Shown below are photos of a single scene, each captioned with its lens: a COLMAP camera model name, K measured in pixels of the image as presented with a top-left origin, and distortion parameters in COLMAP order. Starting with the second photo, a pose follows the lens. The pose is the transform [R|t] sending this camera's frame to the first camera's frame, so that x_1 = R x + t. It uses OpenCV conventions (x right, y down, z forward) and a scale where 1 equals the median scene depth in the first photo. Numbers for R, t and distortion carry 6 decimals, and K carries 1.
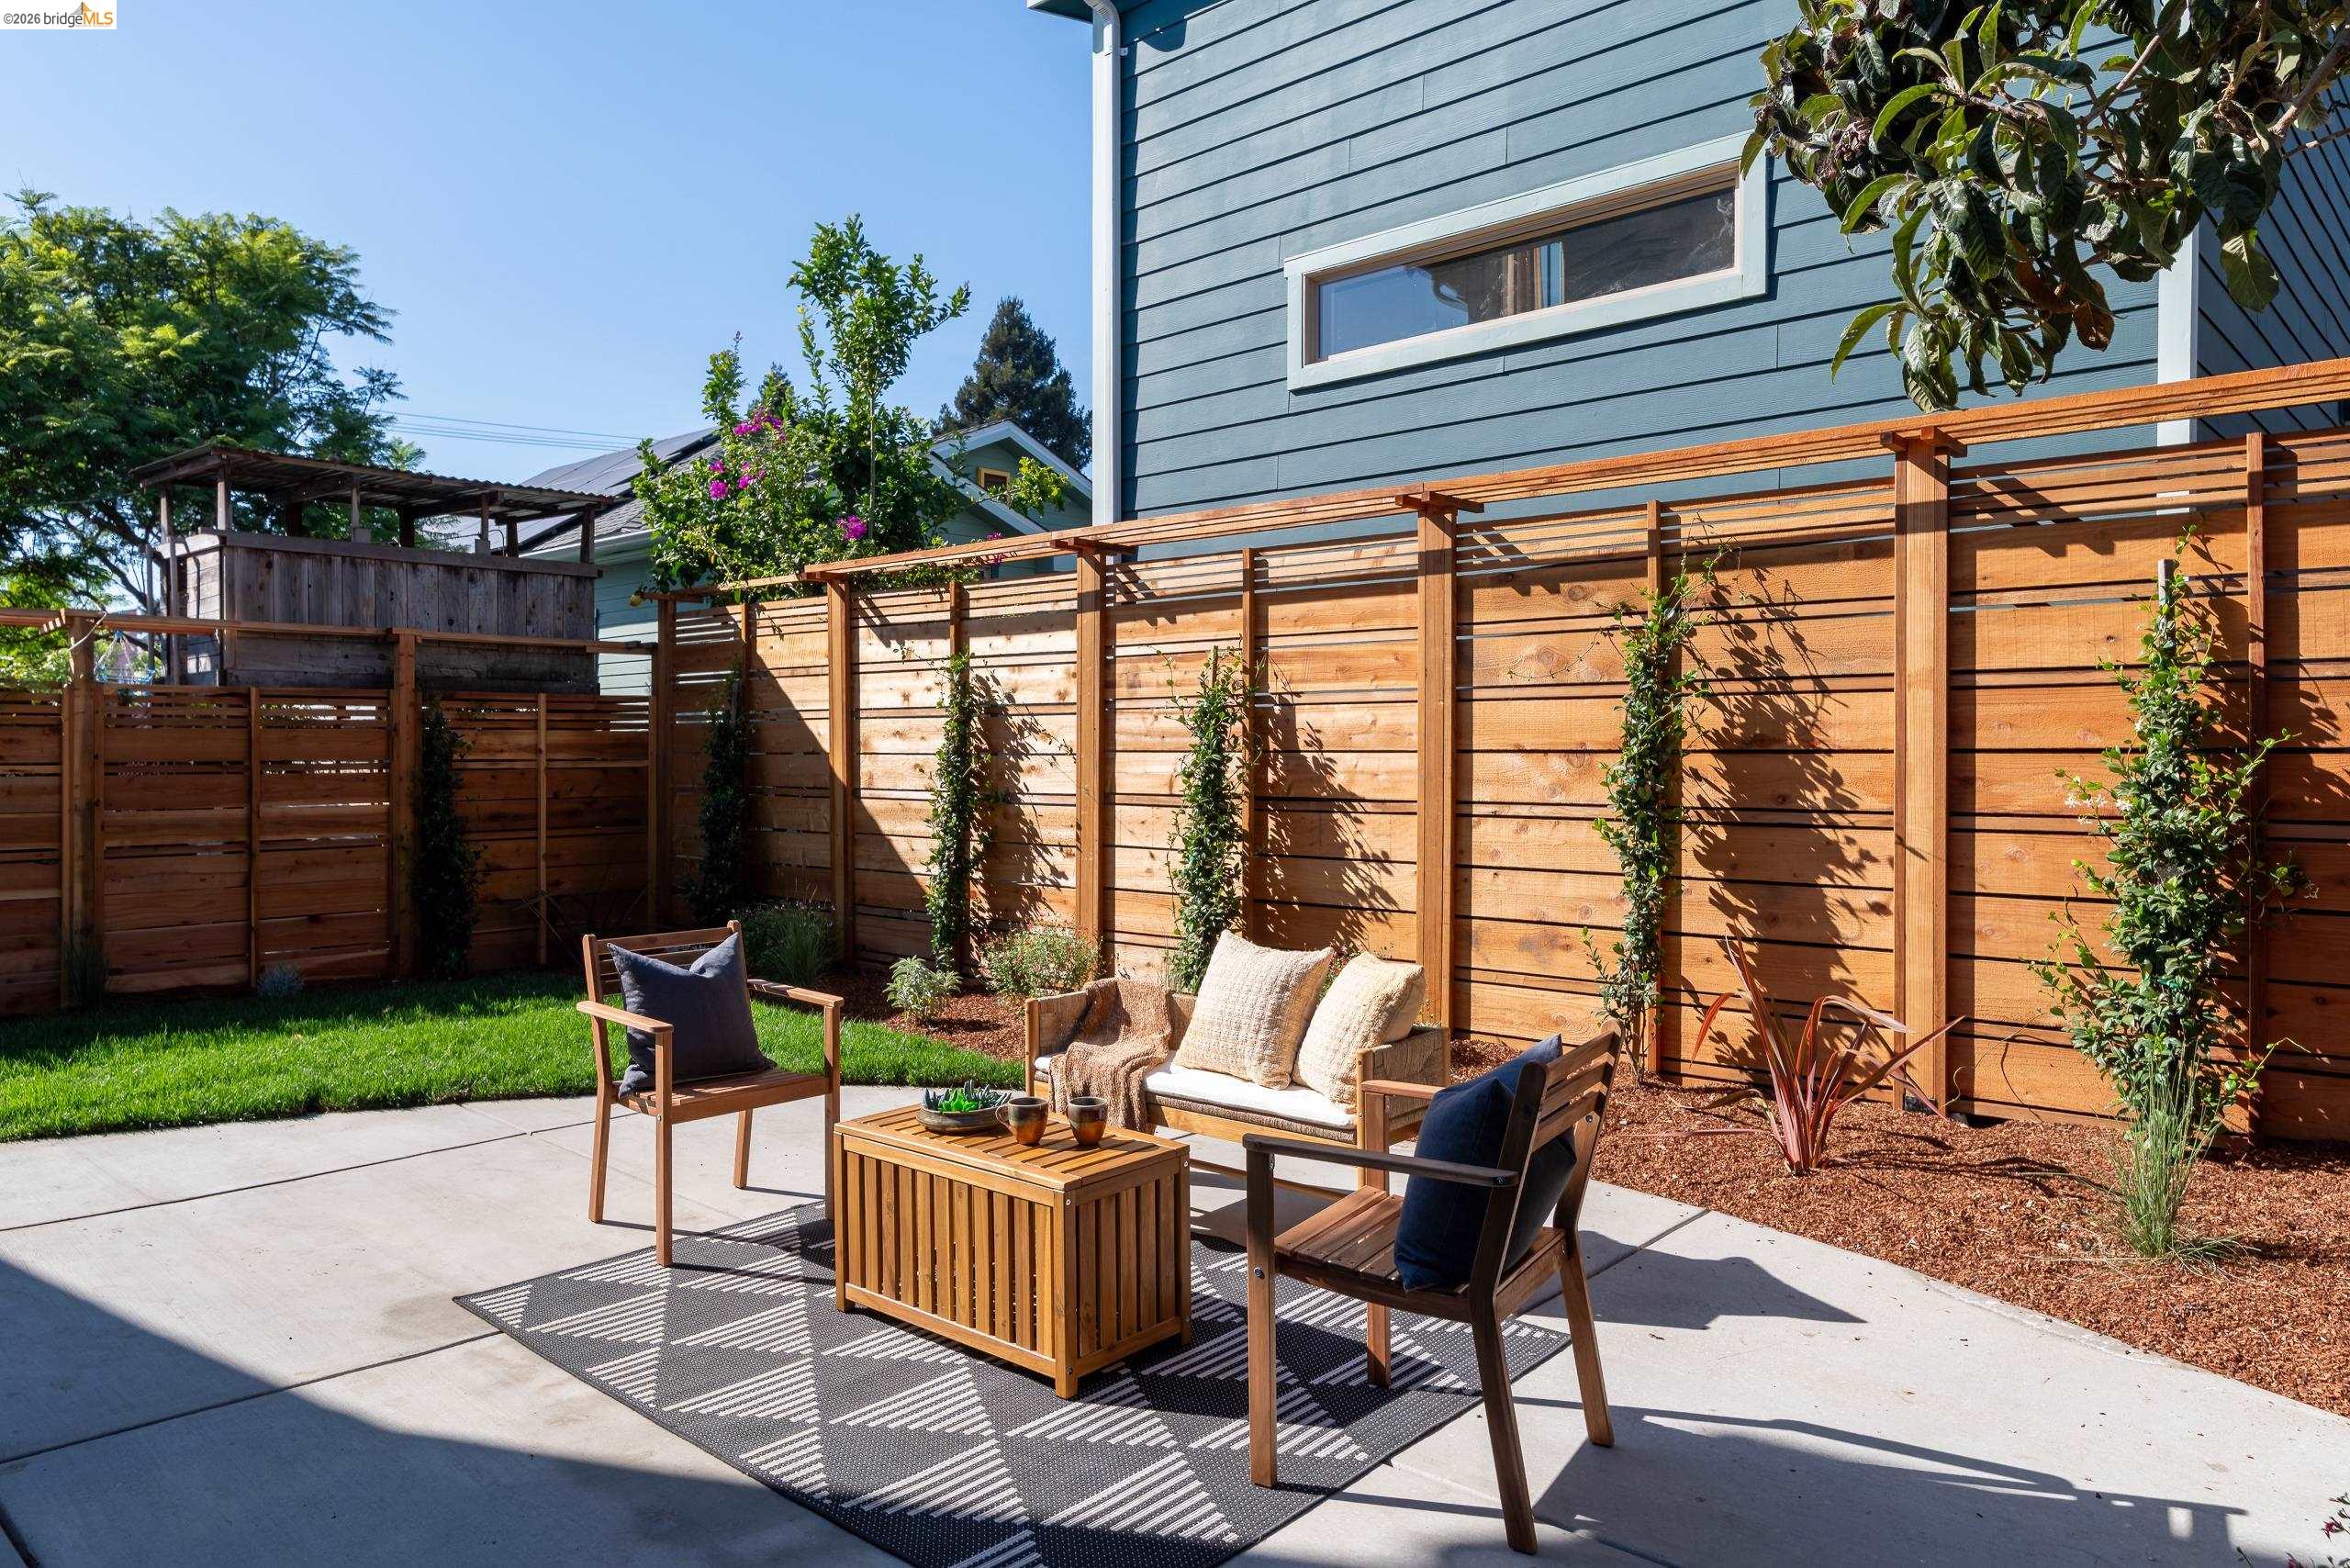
lens RADIAL K [[1501.6, 0, 1179.0], [0, 1501.6, 786.3], [0, 0, 1]] dist [0.008211, 0.001322]
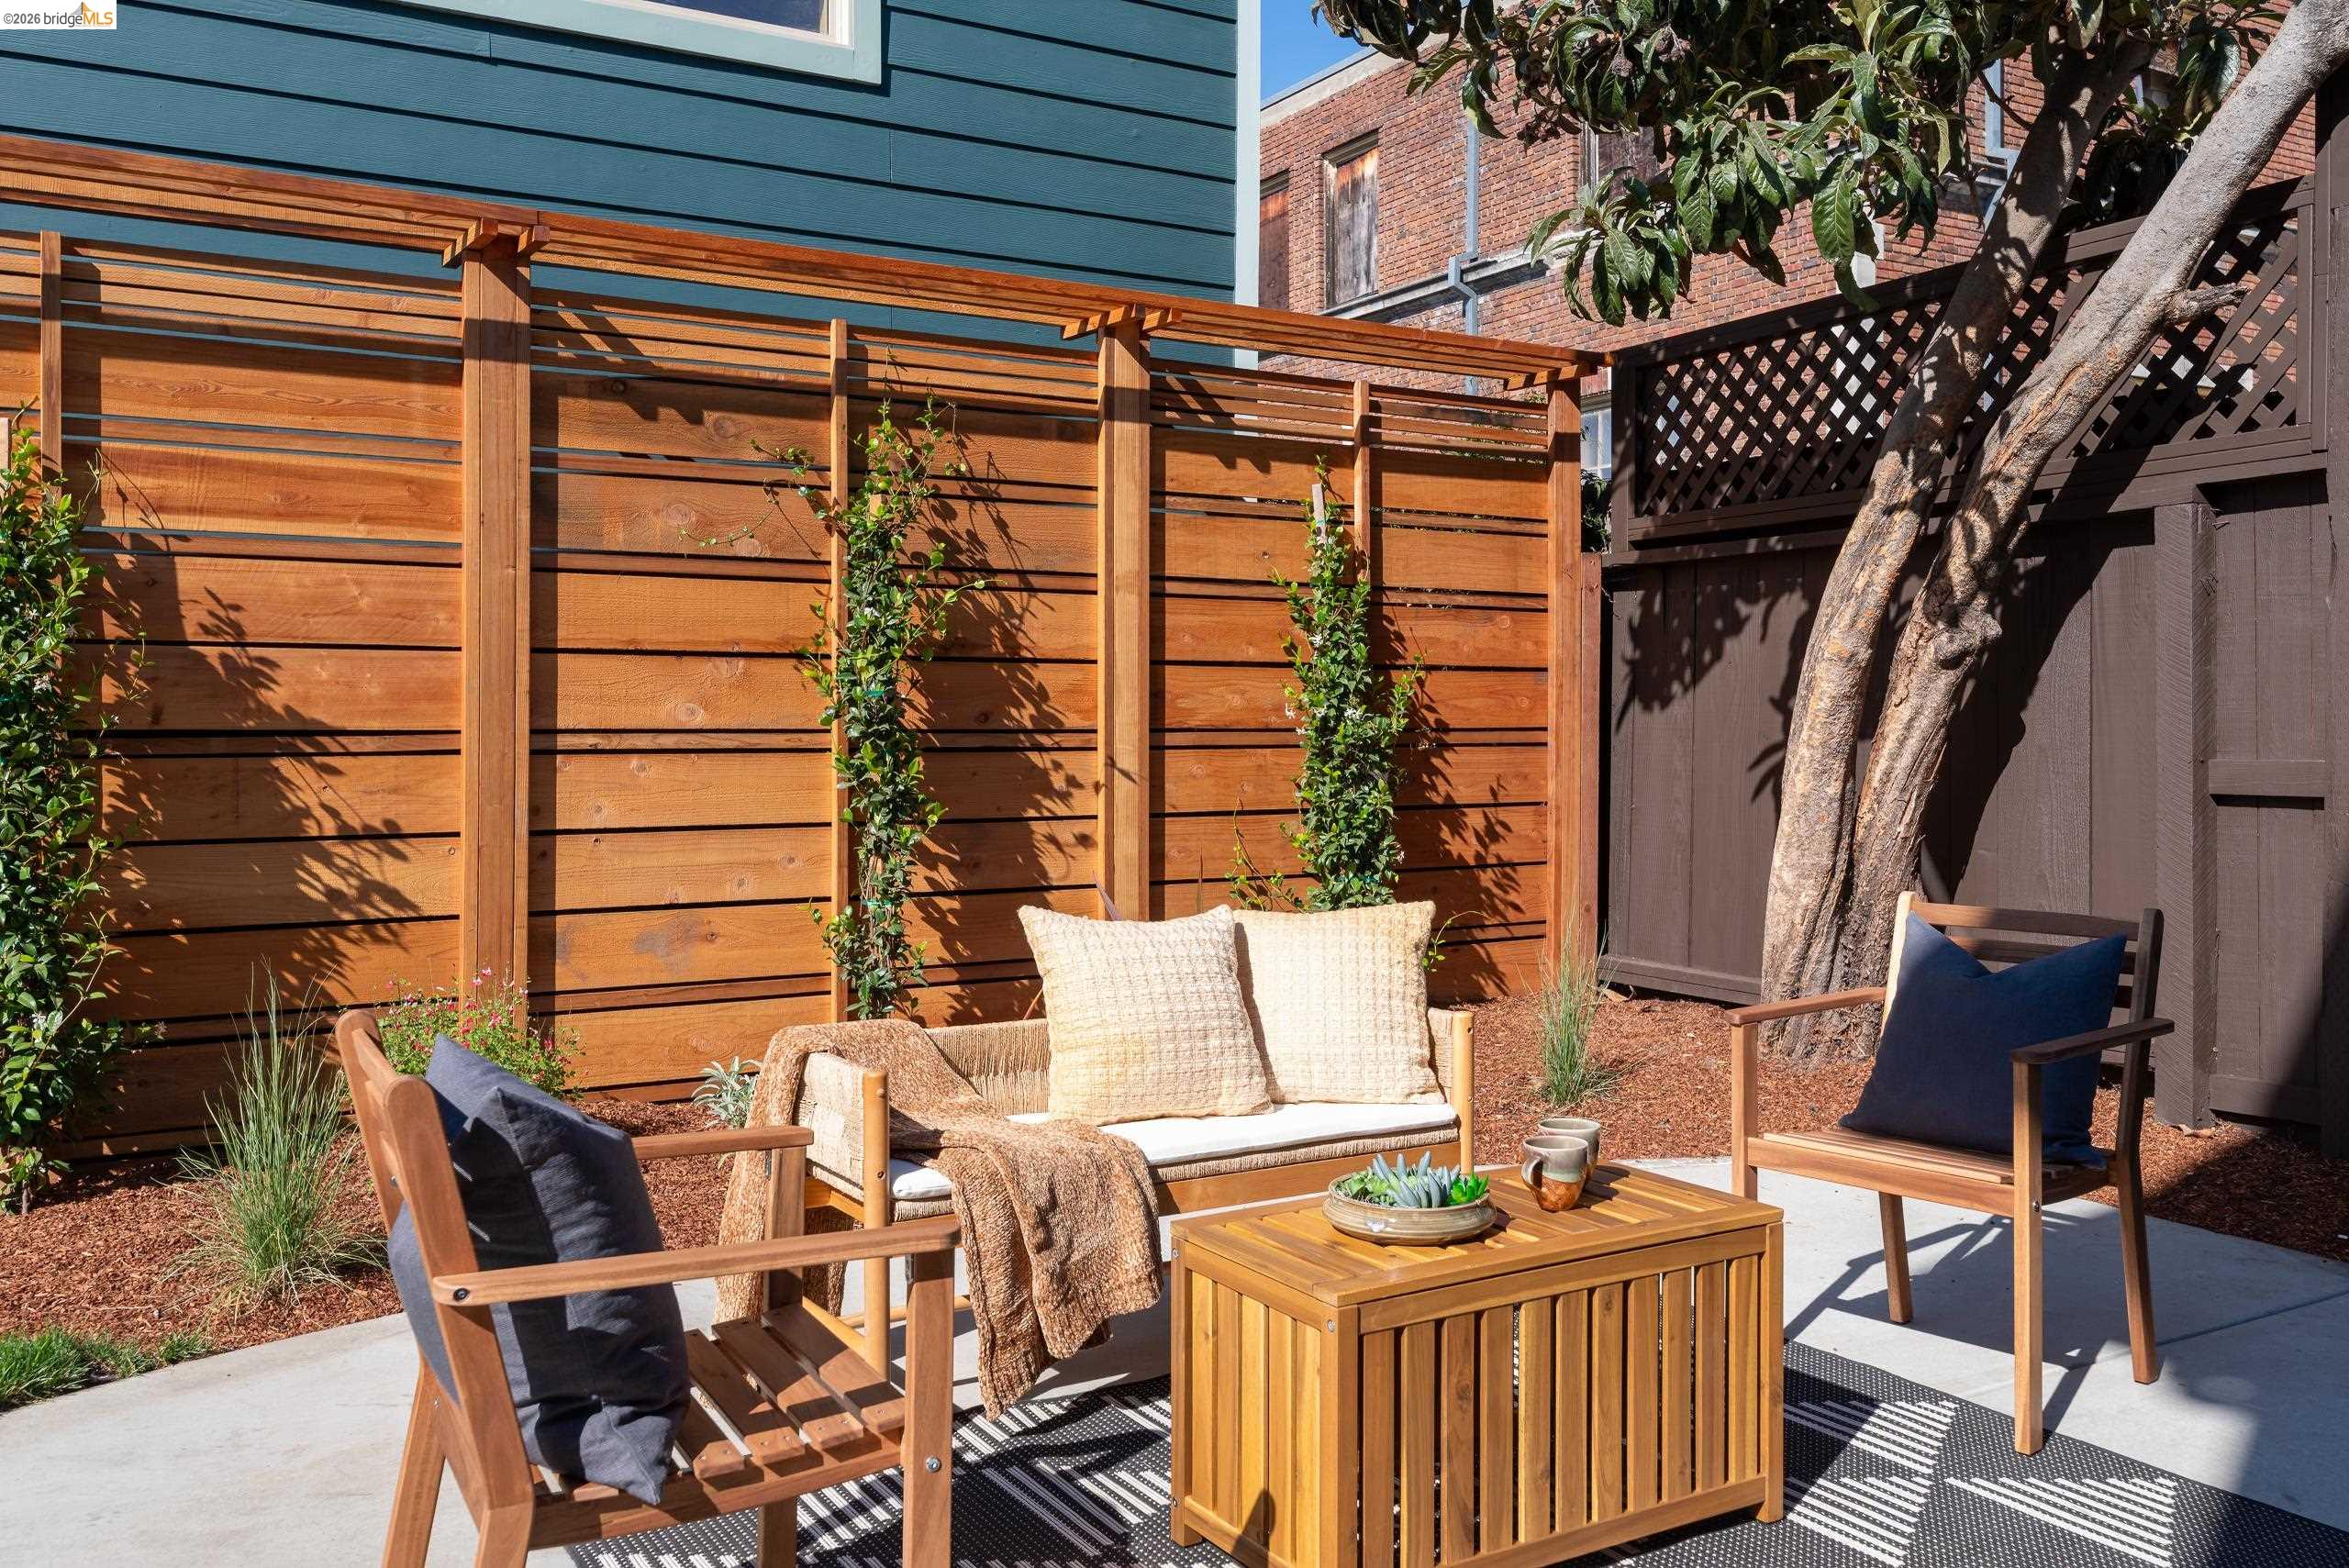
lens RADIAL K [[1998.9, 0, 1179.7], [0, 1998.9, 758.5], [0, 0, 1]] dist [-0.007433, 0.014863]
pose [[0.304175, -0.017681, 0.952452, -0.598444], [0.019084, 0.999740, 0.012464, 0.018684], [-0.952425, 0.014386, 0.304433, 0.558005]]
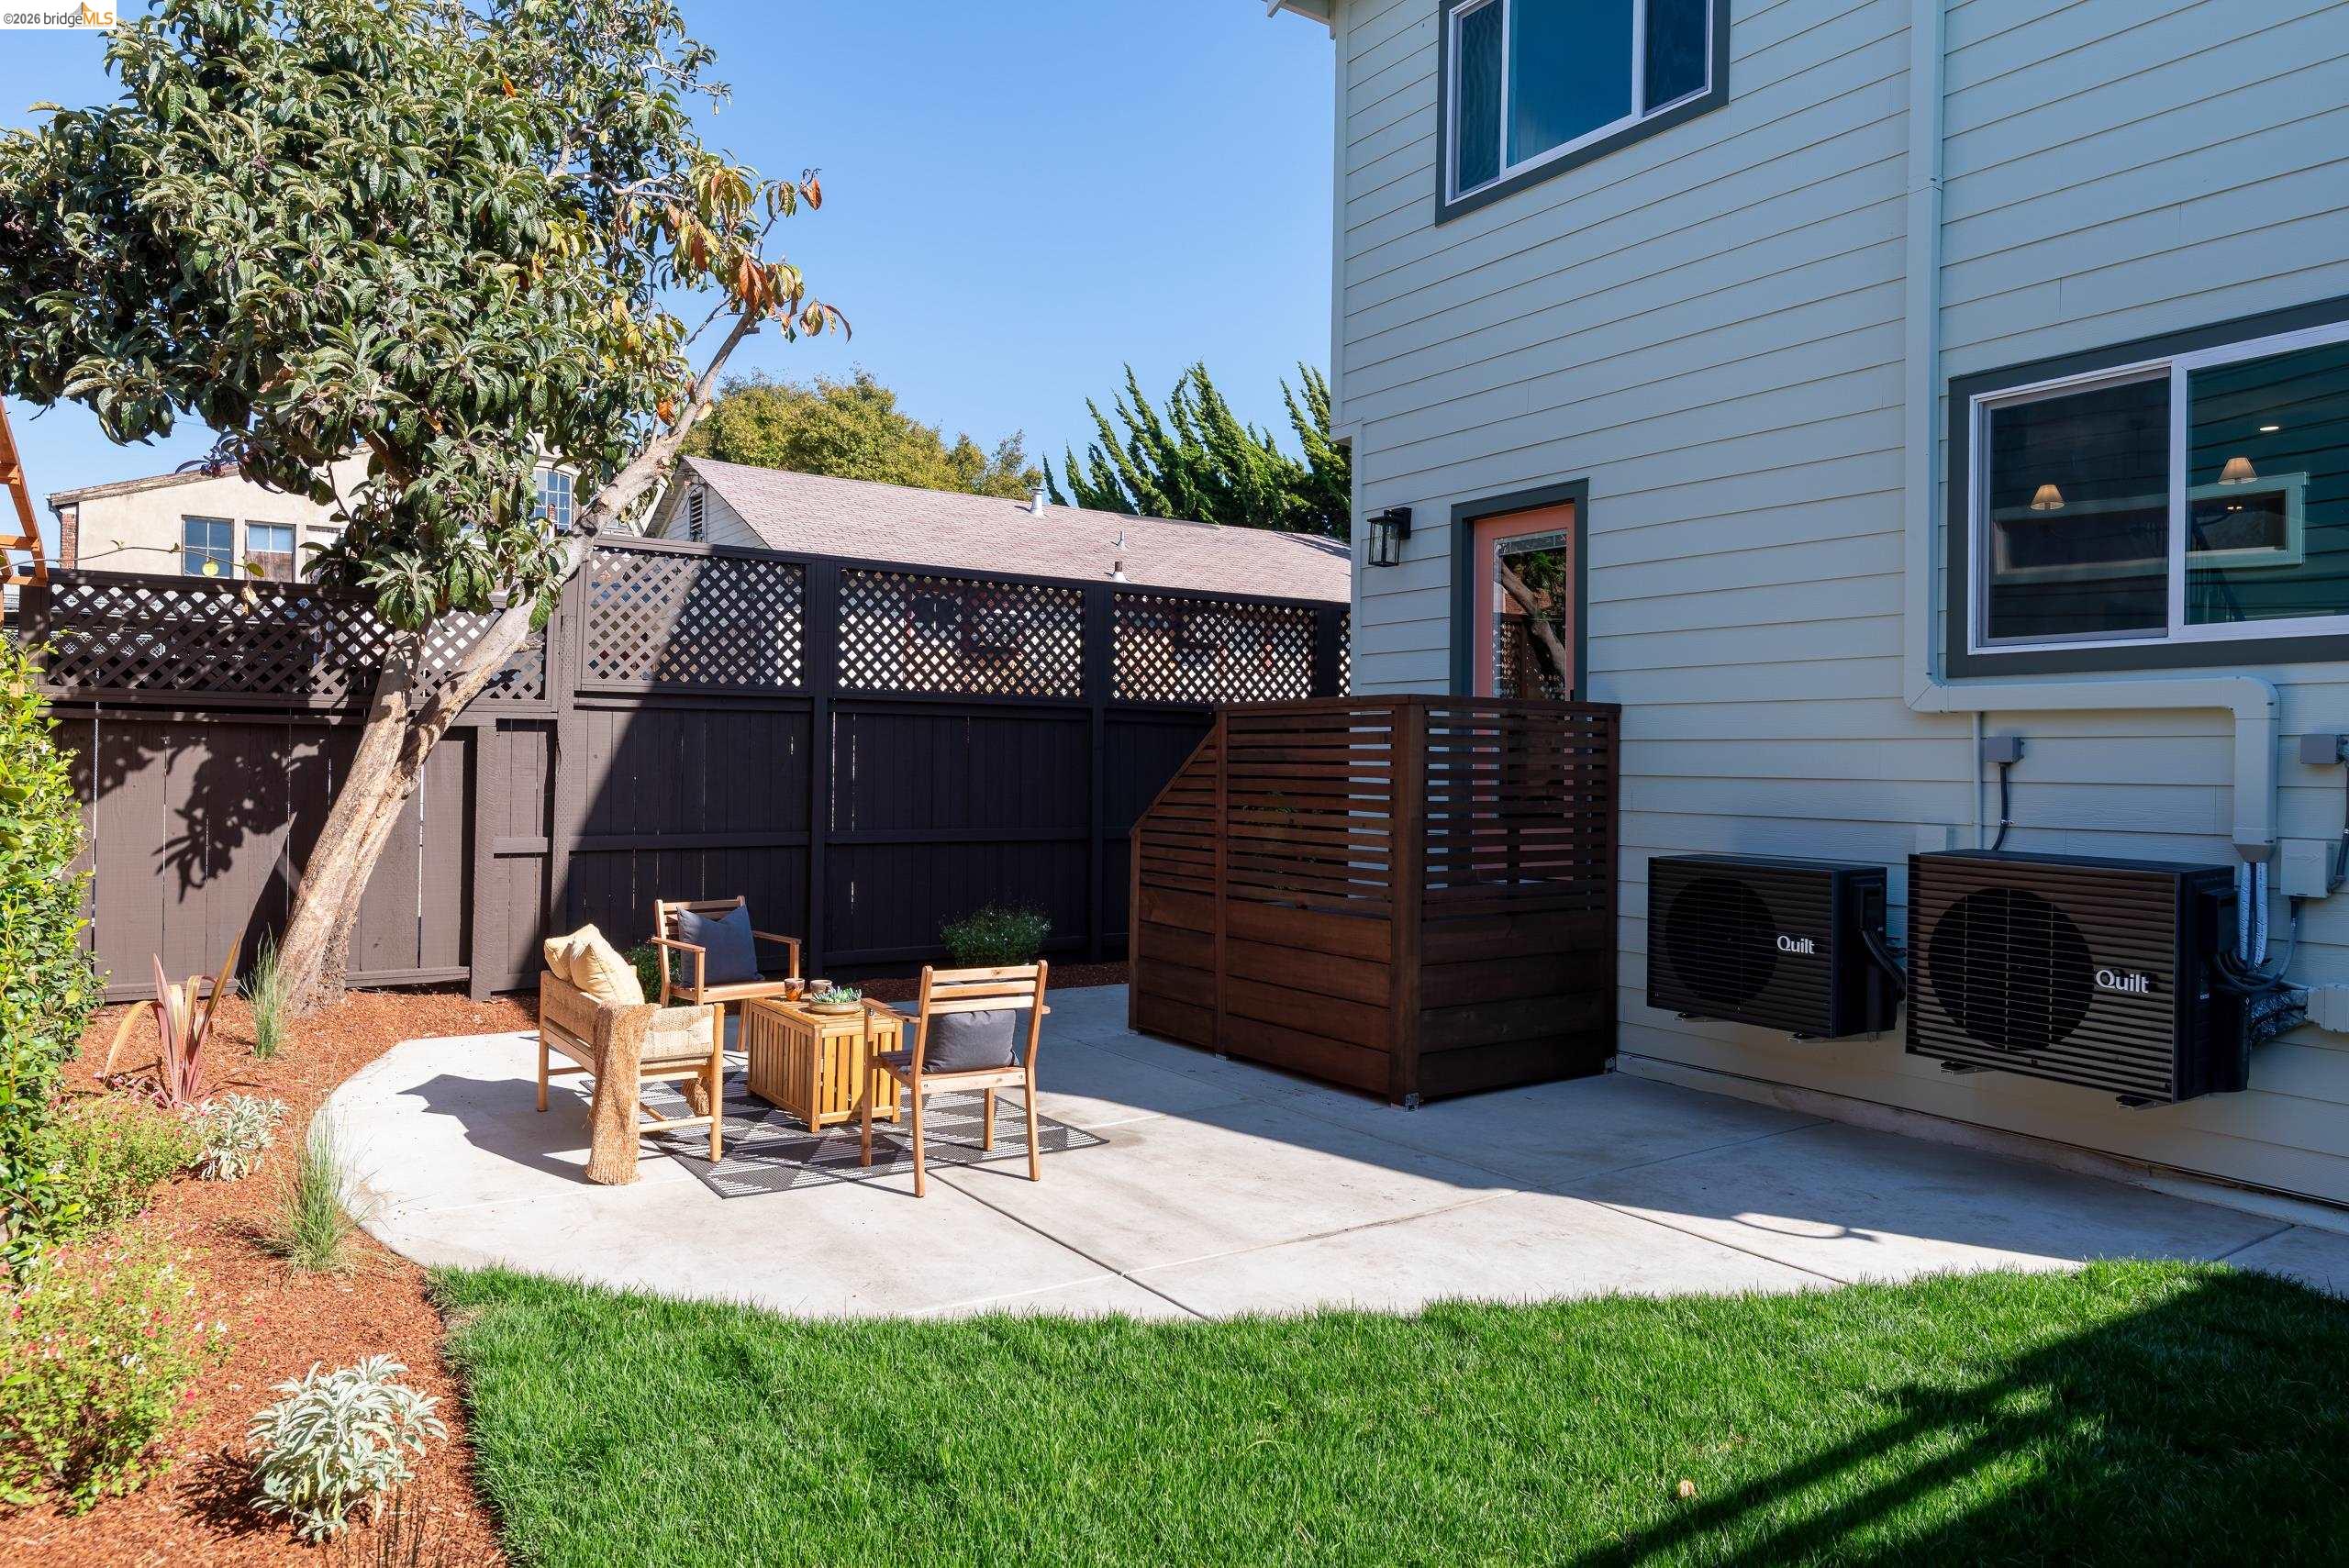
lens RADIAL K [[1500.9, 0, 1174.5], [0, 1500.9, 780.7], [0, 0, 1]] dist [0.008211, 0.001322]
pose [[-0.975246, -0.015301, 0.220592, -0.620292], [-0.010136, 0.999648, 0.024529, -0.065979], [-0.220889, 0.021686, -0.975058, 1.742048]]
